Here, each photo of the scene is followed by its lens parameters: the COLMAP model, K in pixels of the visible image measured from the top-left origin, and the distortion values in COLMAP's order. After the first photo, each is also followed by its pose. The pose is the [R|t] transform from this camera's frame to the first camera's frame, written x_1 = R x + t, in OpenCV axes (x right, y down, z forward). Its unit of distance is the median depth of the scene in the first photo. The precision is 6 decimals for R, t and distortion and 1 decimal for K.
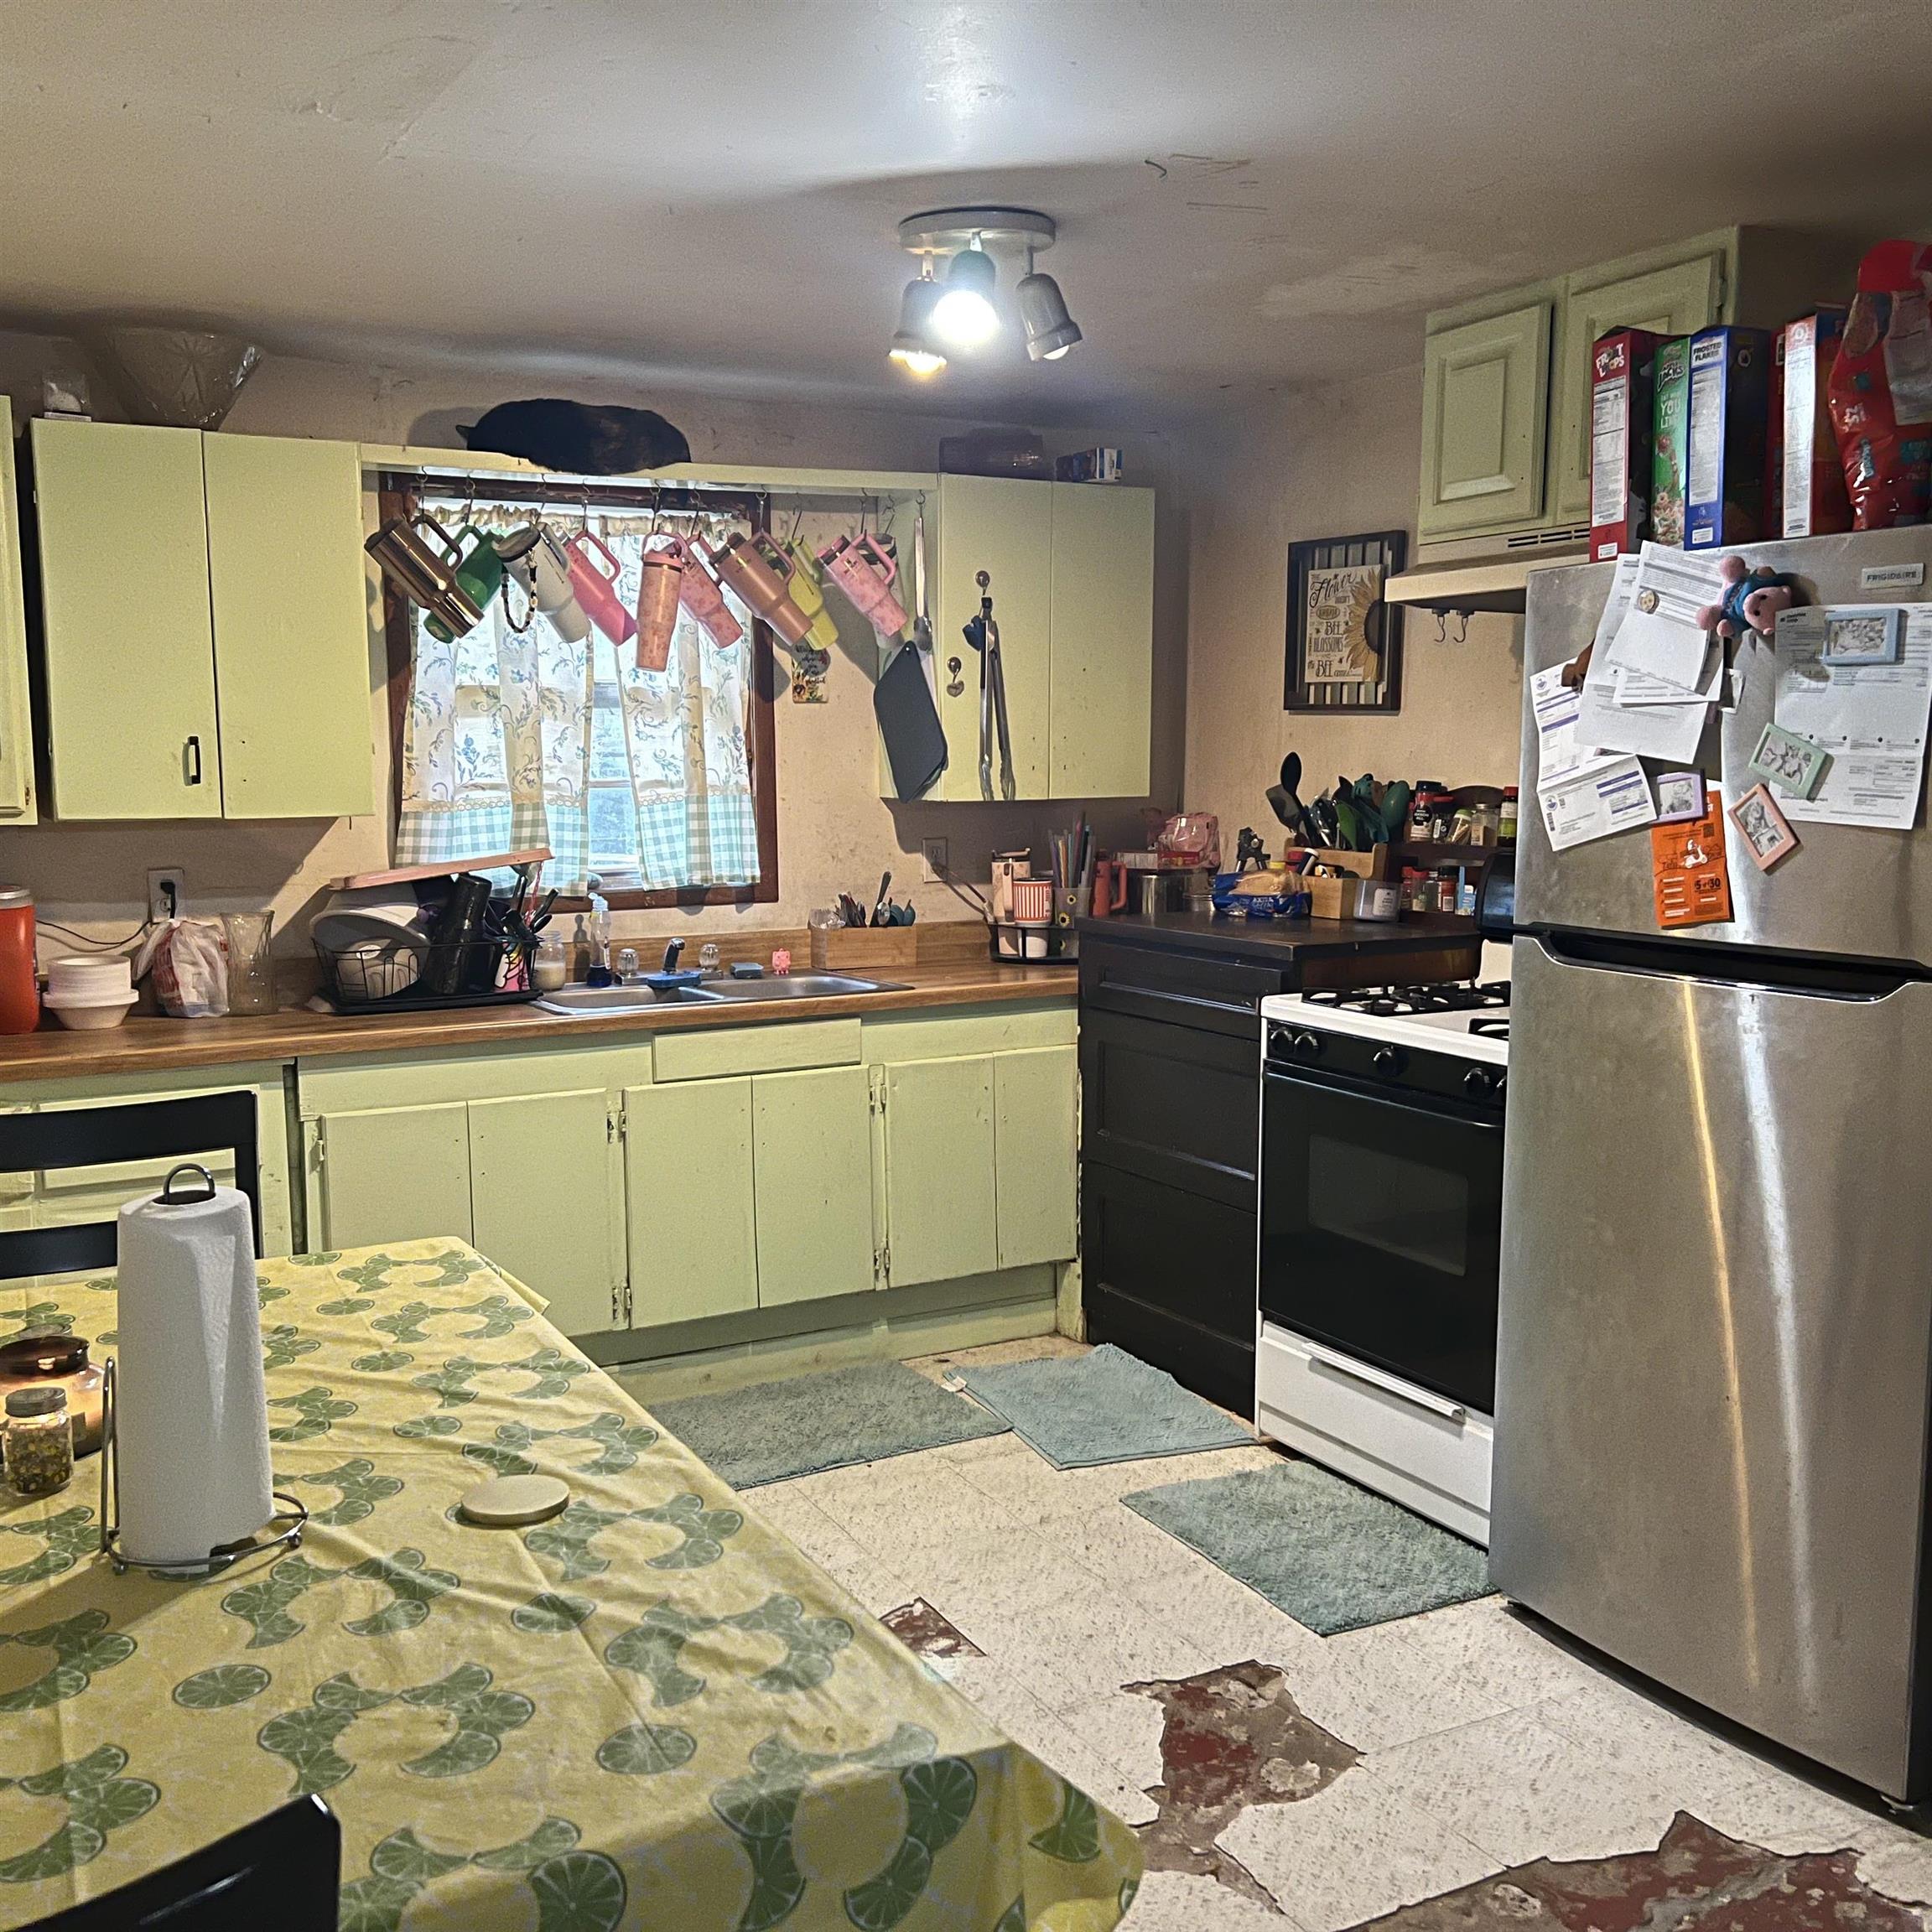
lens RADIAL K [[1933.7, 0, 970.4], [0, 1933.7, 982.8], [0, 0, 1]] dist [0.081769, -0.205459]
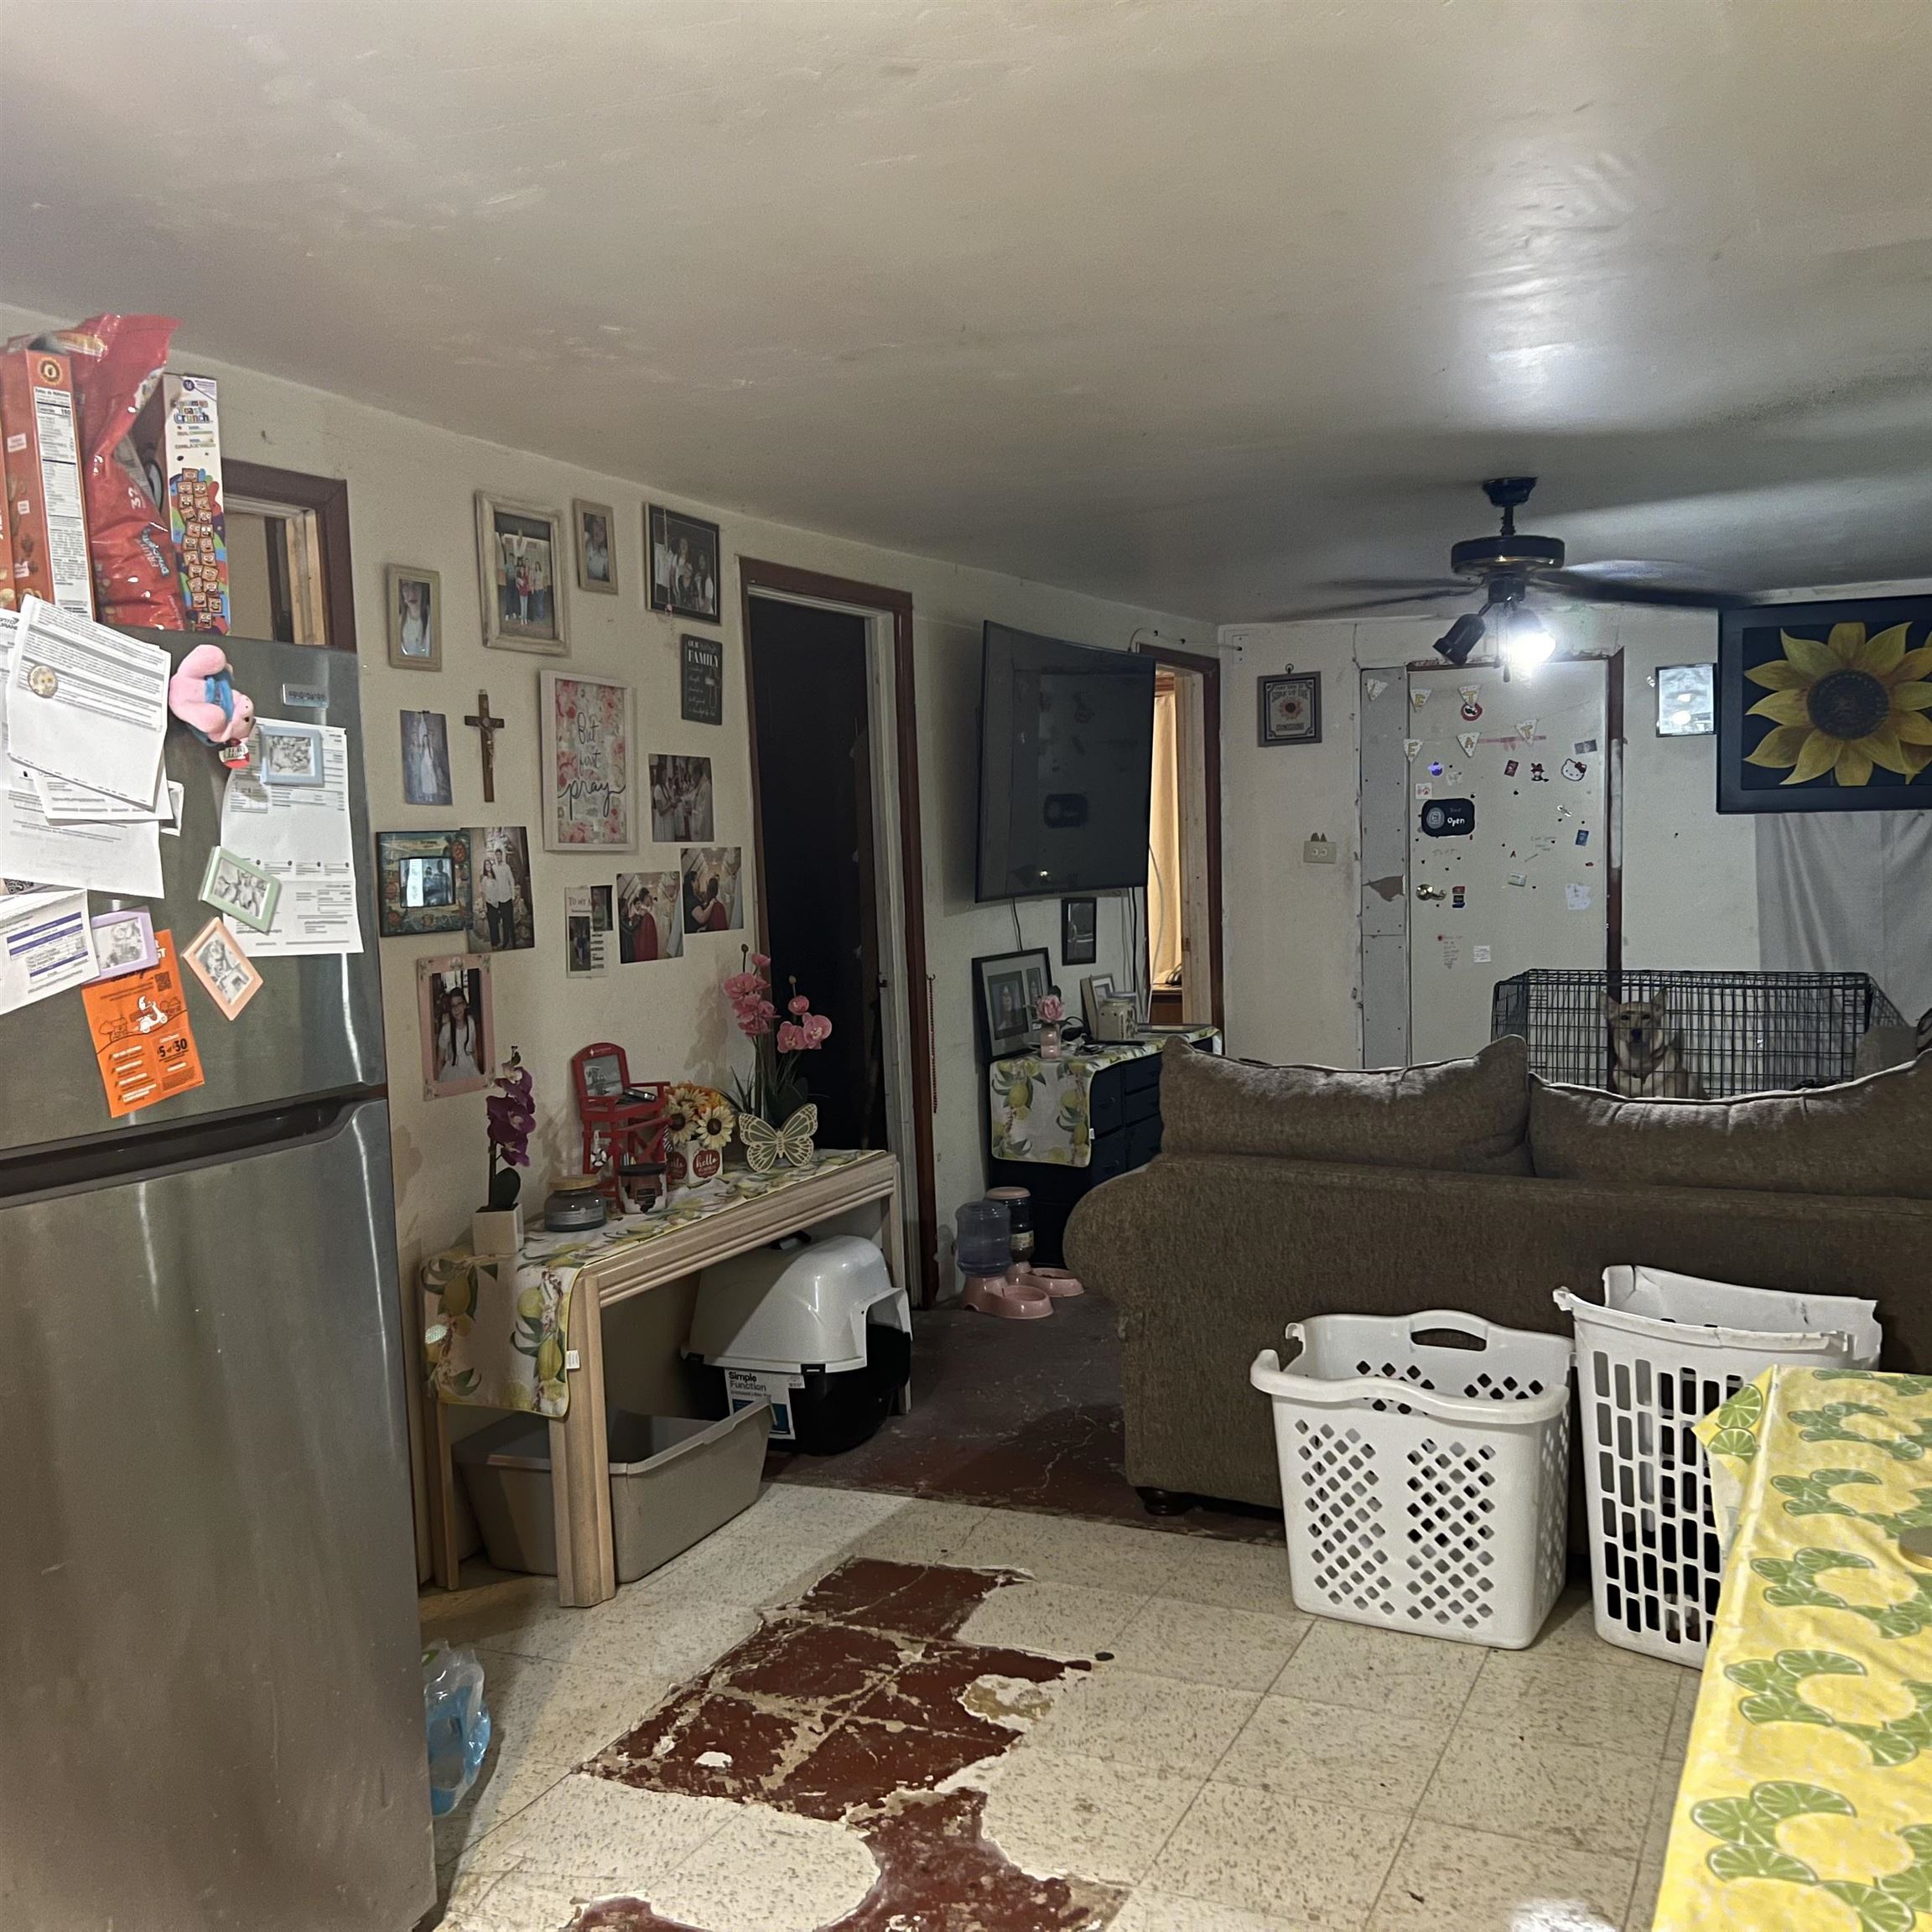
lens RADIAL K [[1937.6, 0, 973.0], [0, 1937.6, 958.2], [0, 0, 1]] dist [0.063758, -0.082888]
pose [[-0.607192, -0.033808, 0.793836, -0.286265], [0.119603, 0.983821, 0.133382, -0.097679], [-0.785502, 0.175934, -0.593325, 0.766960]]
